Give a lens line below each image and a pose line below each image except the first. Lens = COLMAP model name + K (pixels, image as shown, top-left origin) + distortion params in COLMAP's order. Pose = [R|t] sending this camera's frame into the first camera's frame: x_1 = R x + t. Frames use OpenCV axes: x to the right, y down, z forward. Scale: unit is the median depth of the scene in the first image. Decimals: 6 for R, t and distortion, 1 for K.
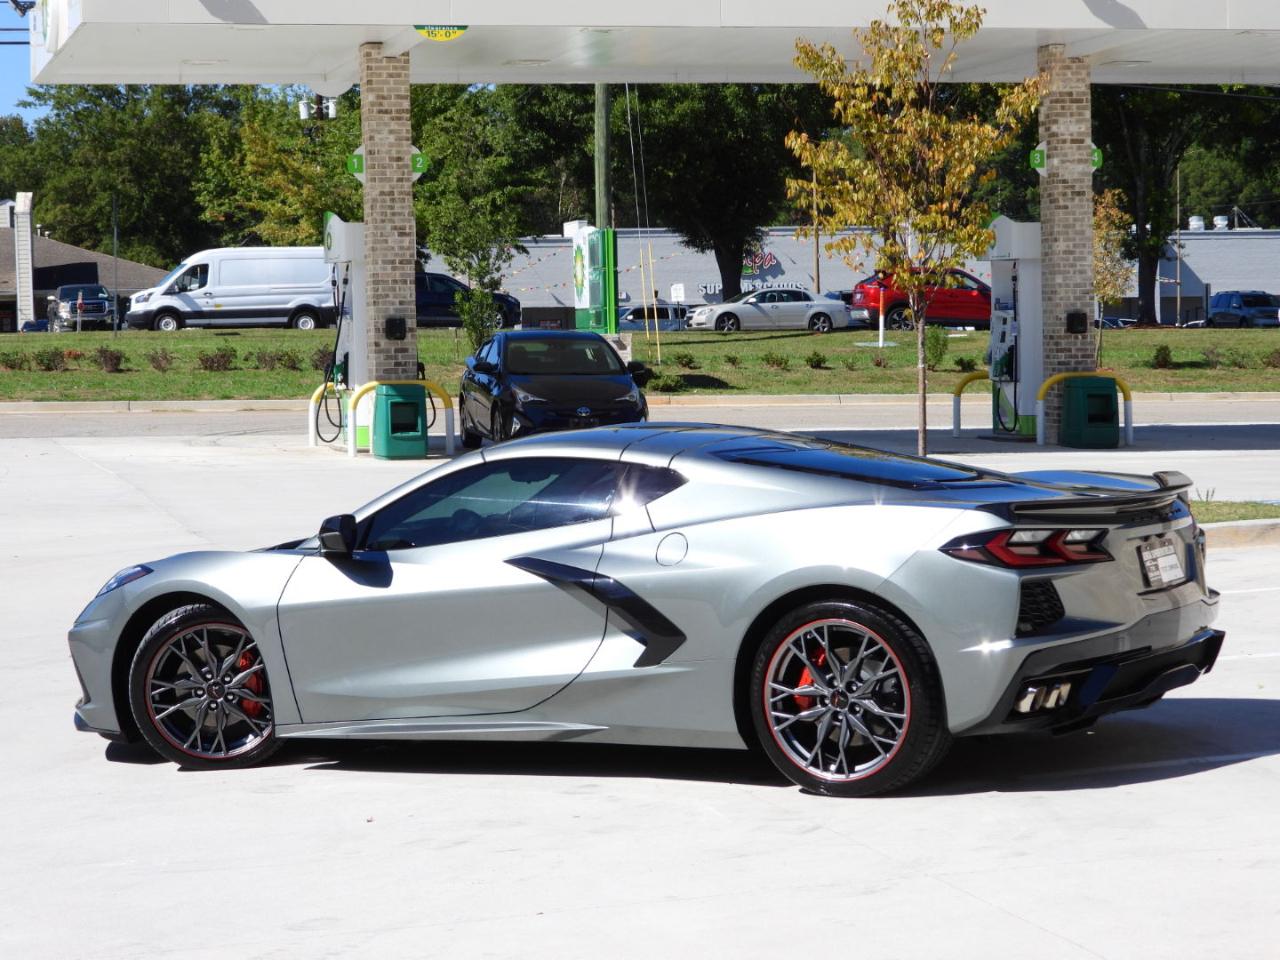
lens RADIAL K [[3214.2, 0, 640.0], [0, 3214.2, 480.0], [0, 0, 1]] dist [-0.015215, 0.447954]
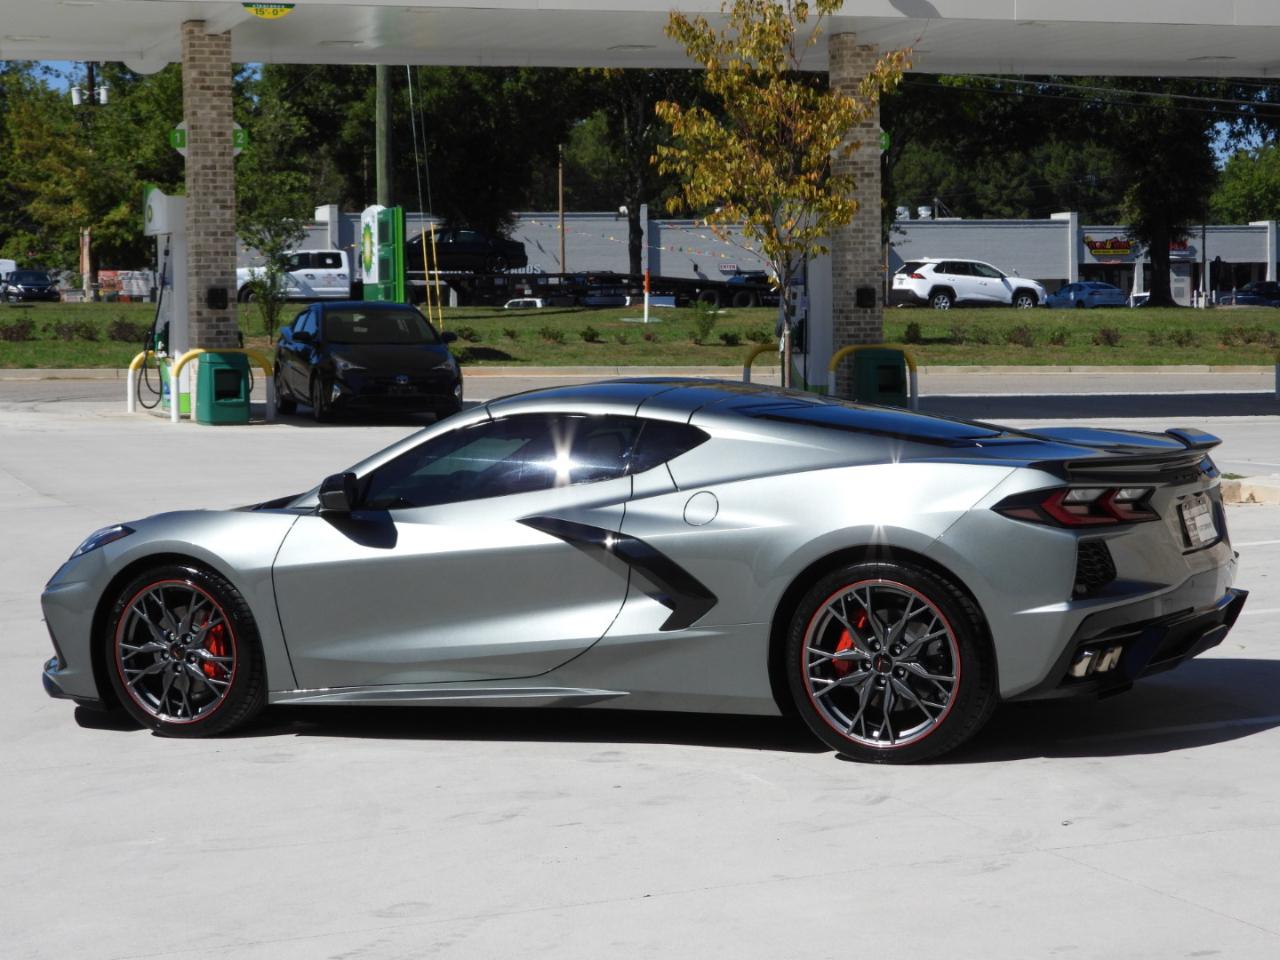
lens RADIAL K [[2988.8, 0, 640.0], [0, 2988.8, 480.0], [0, 0, 1]] dist [0.012709, -0.081958]
pose [[0.996201, 0.001401, 0.087068, -0.024310], [-0.002297, 0.999945, 0.010202, 0.001120], [-0.087048, -0.010364, 0.996150, 0.030220]]
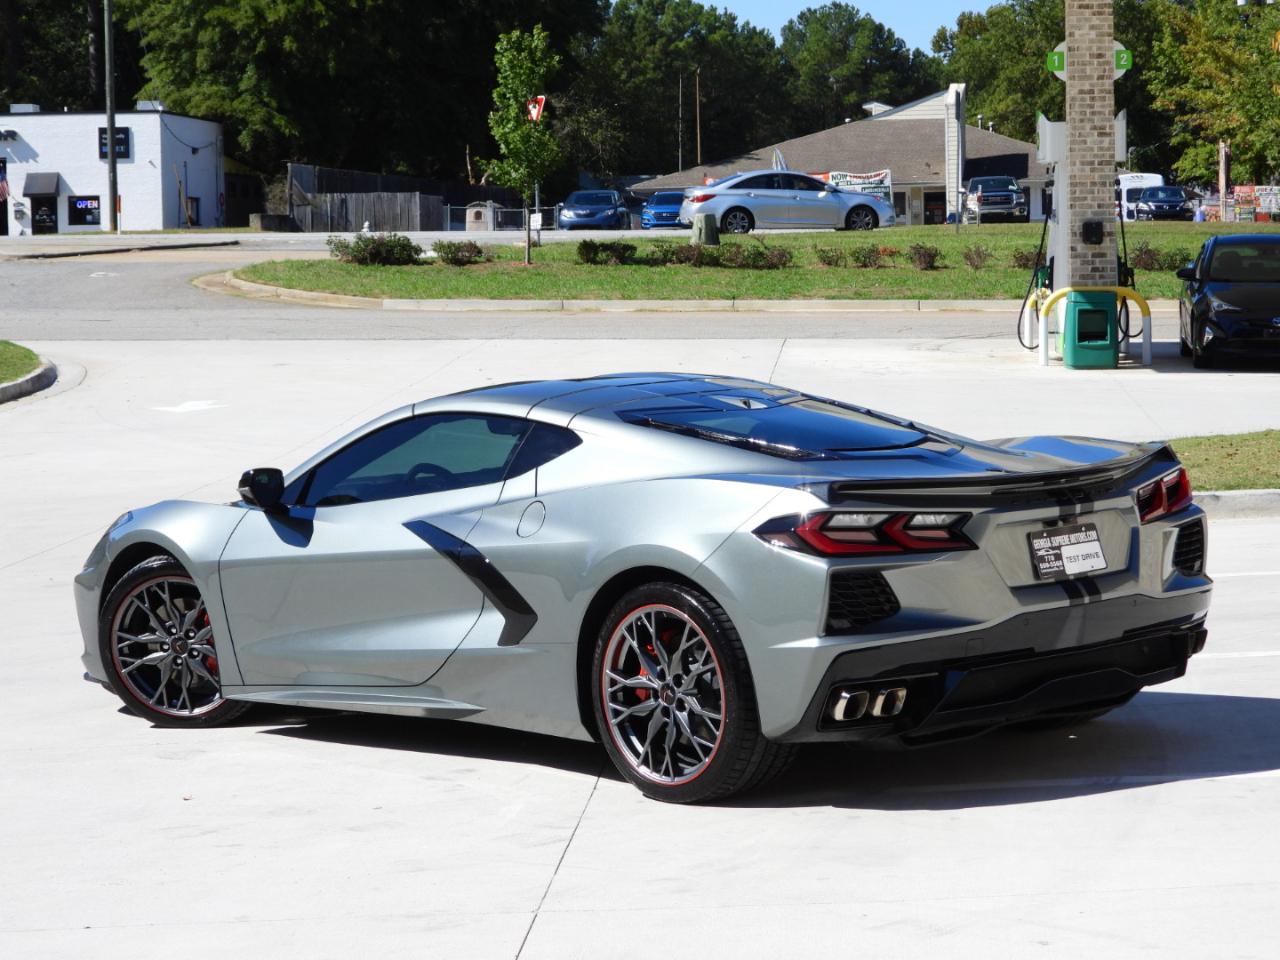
lens RADIAL K [[3214.2, 0, 640.0], [0, 3214.2, 480.0], [0, 0, 1]] dist [-0.015215, 0.447954]
pose [[0.952548, 0.026756, -0.303211, 0.088779], [-0.016179, 0.999172, 0.037342, -0.006803], [0.303959, -0.030664, 0.952191, 0.039186]]
